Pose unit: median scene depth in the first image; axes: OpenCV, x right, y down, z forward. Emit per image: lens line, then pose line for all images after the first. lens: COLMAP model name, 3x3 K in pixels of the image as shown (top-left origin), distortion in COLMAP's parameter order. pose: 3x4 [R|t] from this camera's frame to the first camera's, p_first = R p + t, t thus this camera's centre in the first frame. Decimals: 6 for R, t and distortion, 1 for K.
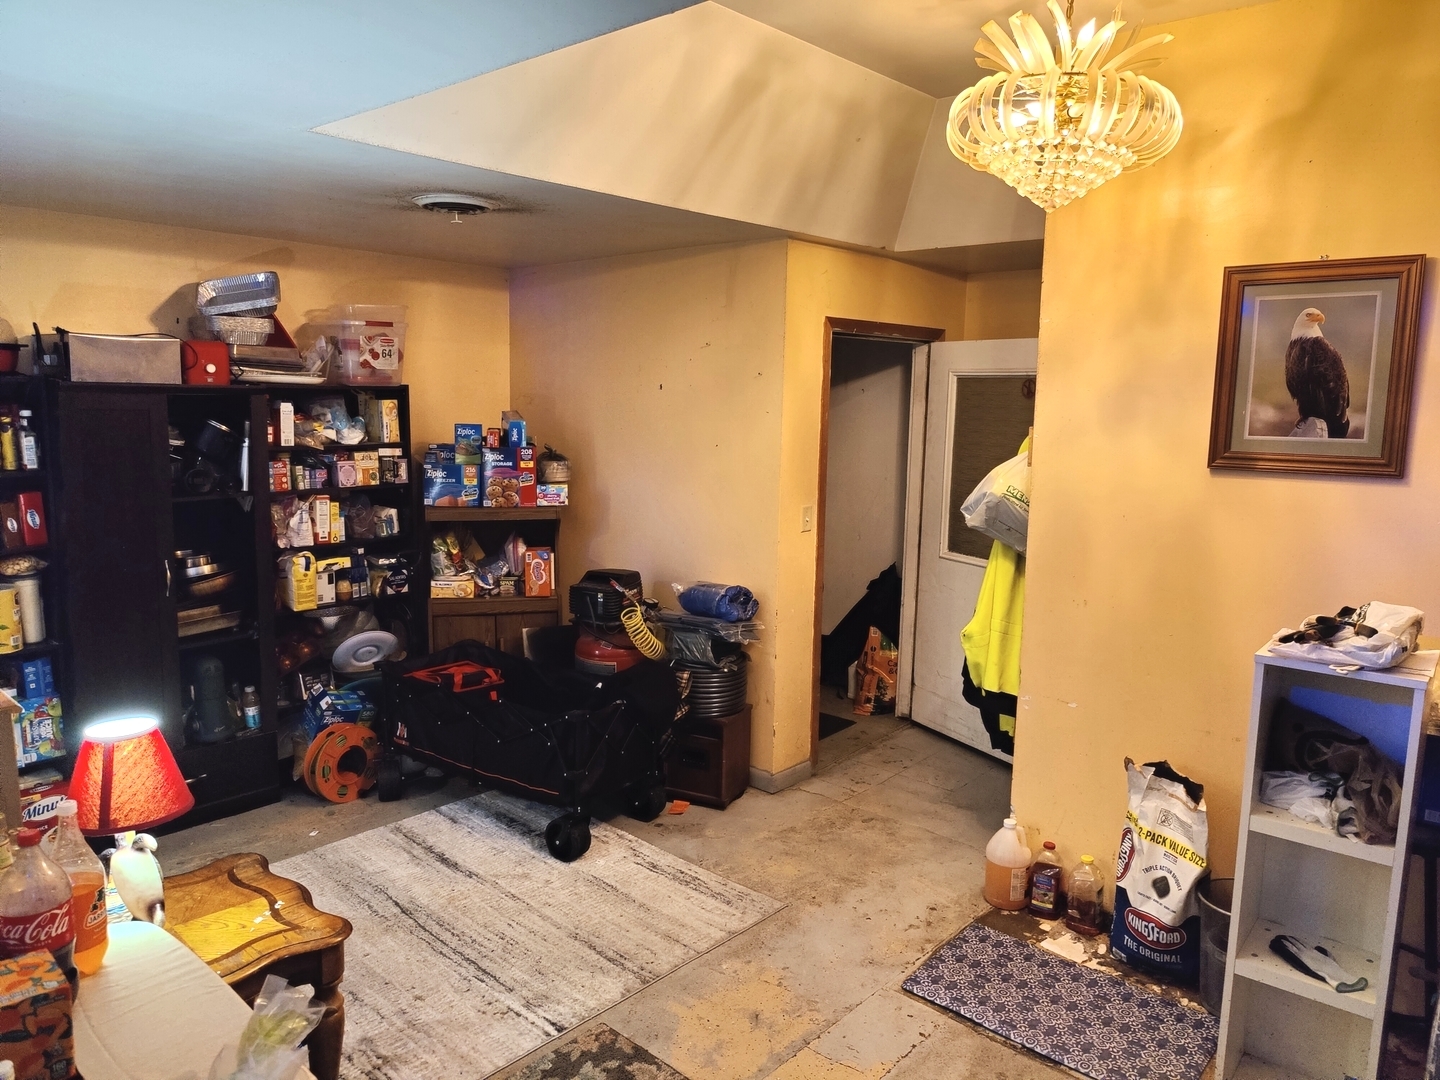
lens RADIAL K [[1004.4, 0, 706.0], [0, 1004.4, 541.4], [0, 0, 1]] dist [0.004426, -0.000910]
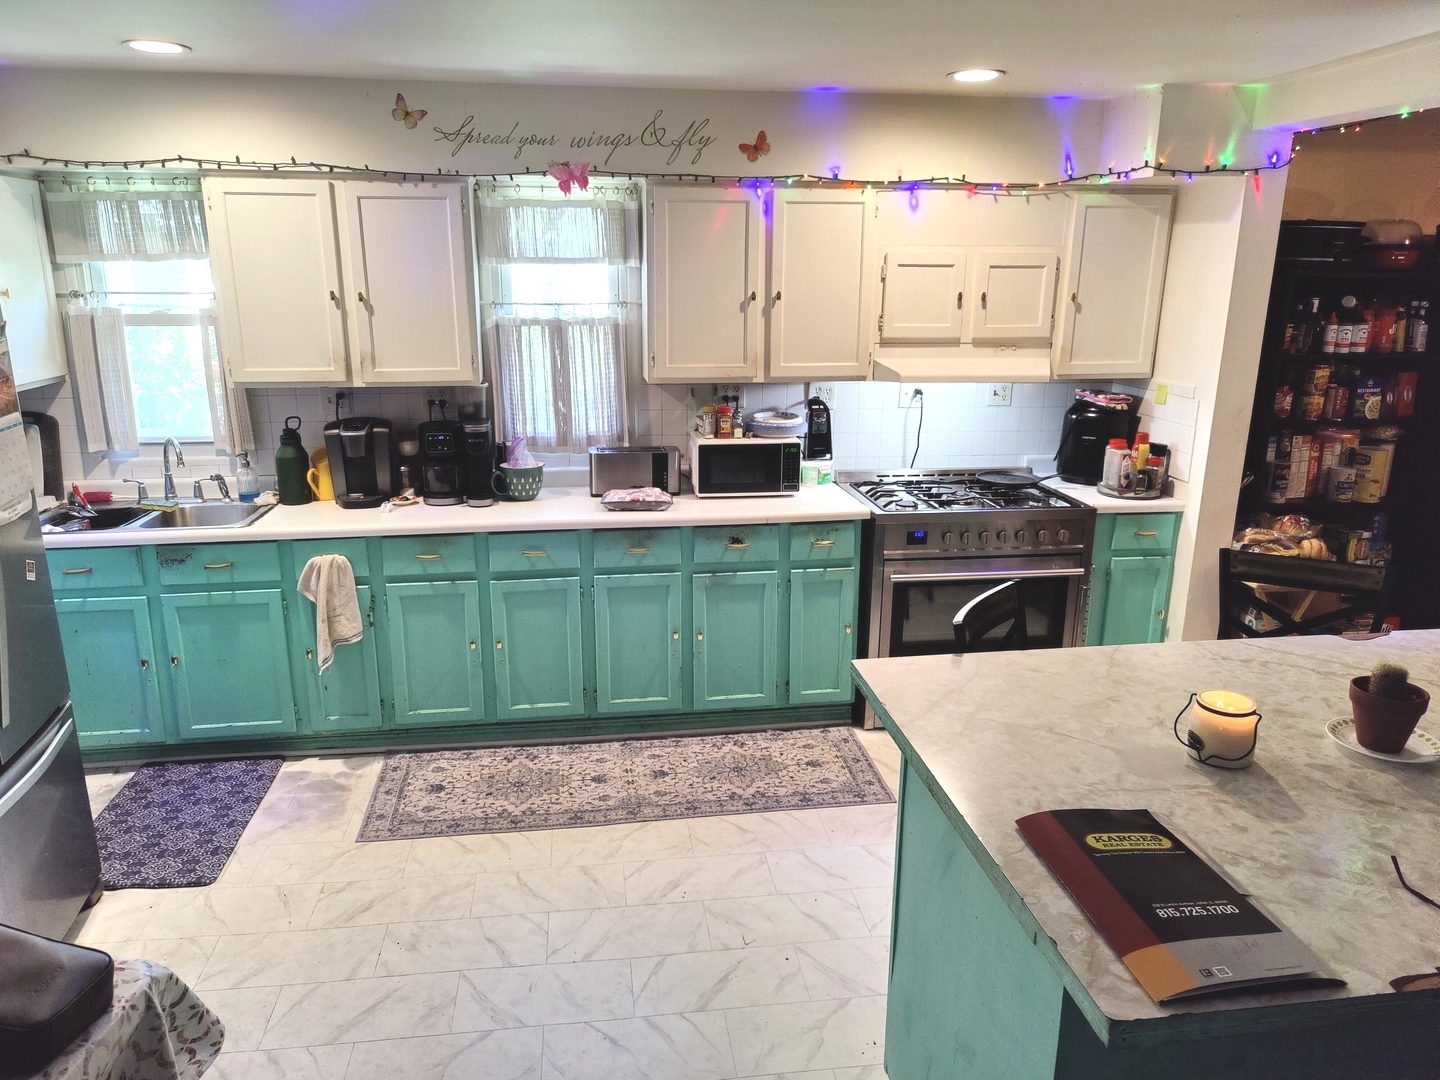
lens RADIAL K [[1004.4, 0, 717.9], [0, 1004.4, 542.0], [0, 0, 1]] dist [0.004426, -0.000910]
pose [[0.765512, 0.150196, -0.625646, -0.440520], [-0.079176, 0.986972, 0.140062, 0.041374], [0.638531, -0.057683, 0.767431, -0.382414]]
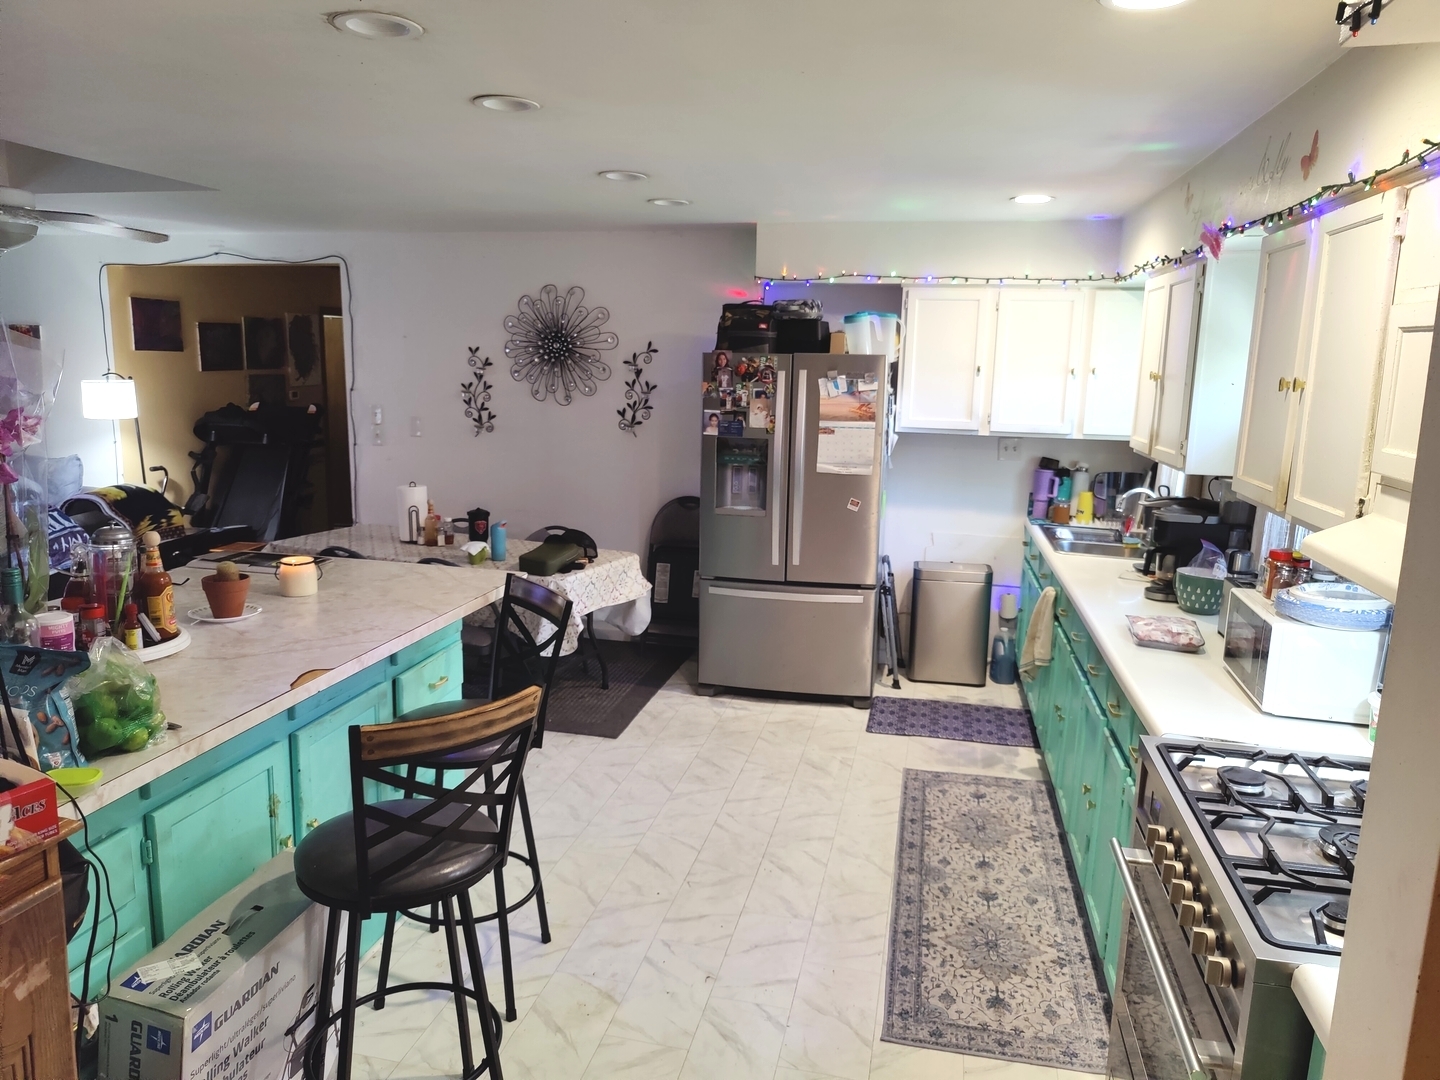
lens RADIAL K [[1004.4, 0, 712.5], [0, 1004.4, 535.5], [0, 0, 1]] dist [0.004426, -0.000910]
pose [[-0.869669, 0.040051, -0.492008, -0.425171], [-0.117865, 0.951027, 0.285753, -0.267202], [0.479358, 0.306501, -0.822358, 1.983822]]
